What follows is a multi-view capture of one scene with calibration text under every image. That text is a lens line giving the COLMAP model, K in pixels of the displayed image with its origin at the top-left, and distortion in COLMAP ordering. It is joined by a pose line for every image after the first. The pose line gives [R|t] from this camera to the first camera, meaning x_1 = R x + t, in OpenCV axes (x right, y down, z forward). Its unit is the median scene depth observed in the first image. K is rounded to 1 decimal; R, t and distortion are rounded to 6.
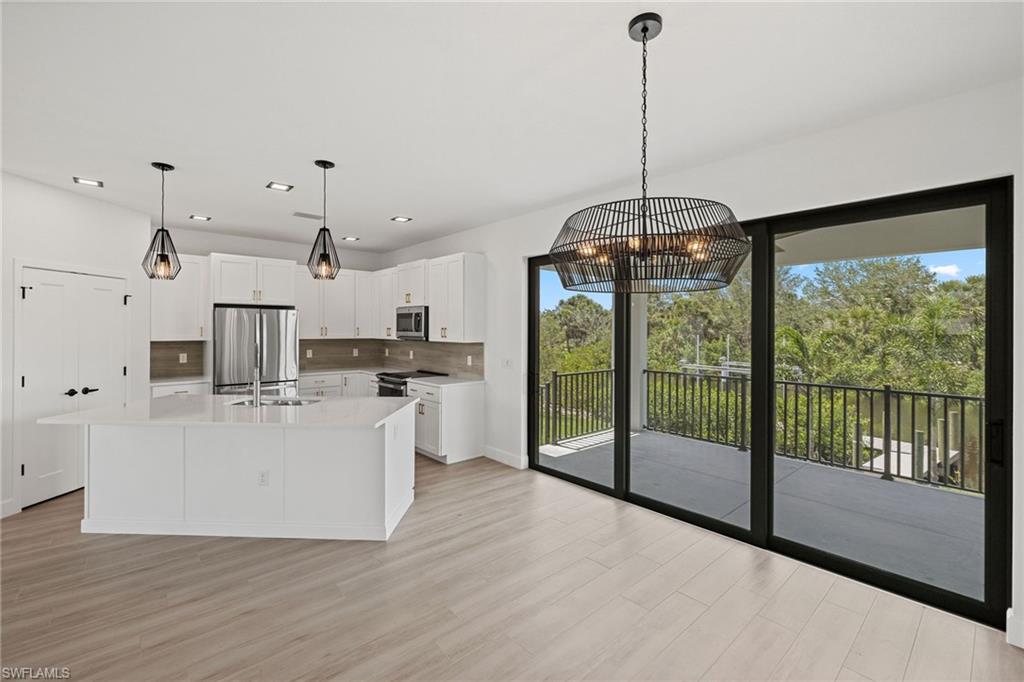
lens RADIAL K [[436.8, 0, 512.5], [0, 436.8, 328.9], [0, 0, 1]] dist [-0.000469, -0.000154]
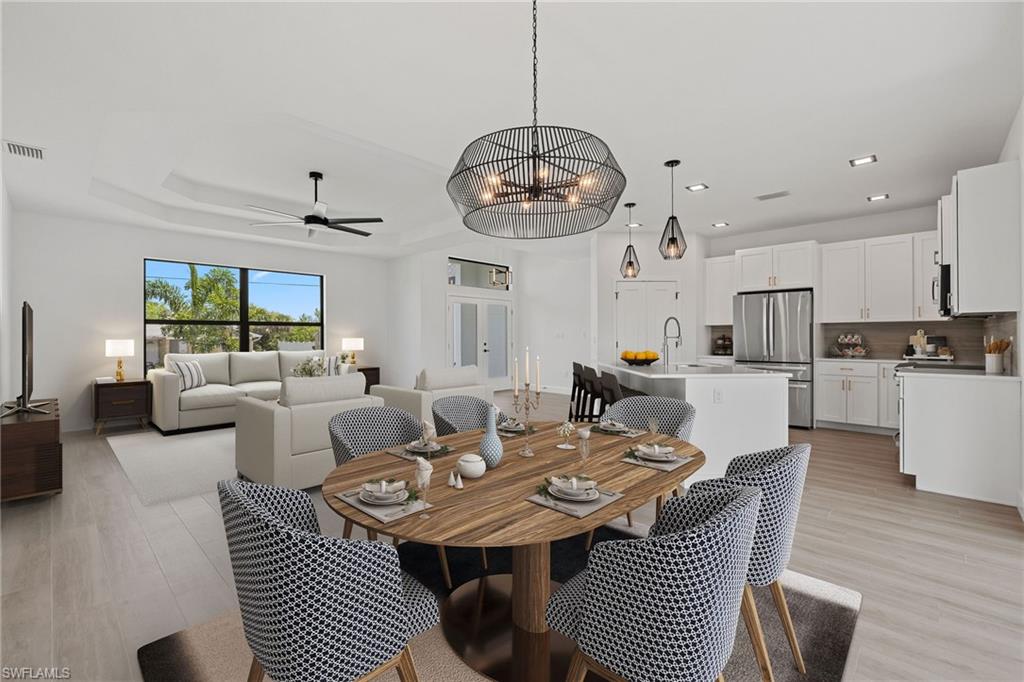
lens RADIAL K [[440.3, 0, 512.2], [0, 440.3, 338.2], [0, 0, 1]] dist [0.000588, -0.000139]
pose [[0.083790, -0.000833, -0.996483, 0.457633], [0.004468, 0.999990, -0.000461, 0.063119], [0.996473, -0.004413, 0.083793, 0.280563]]
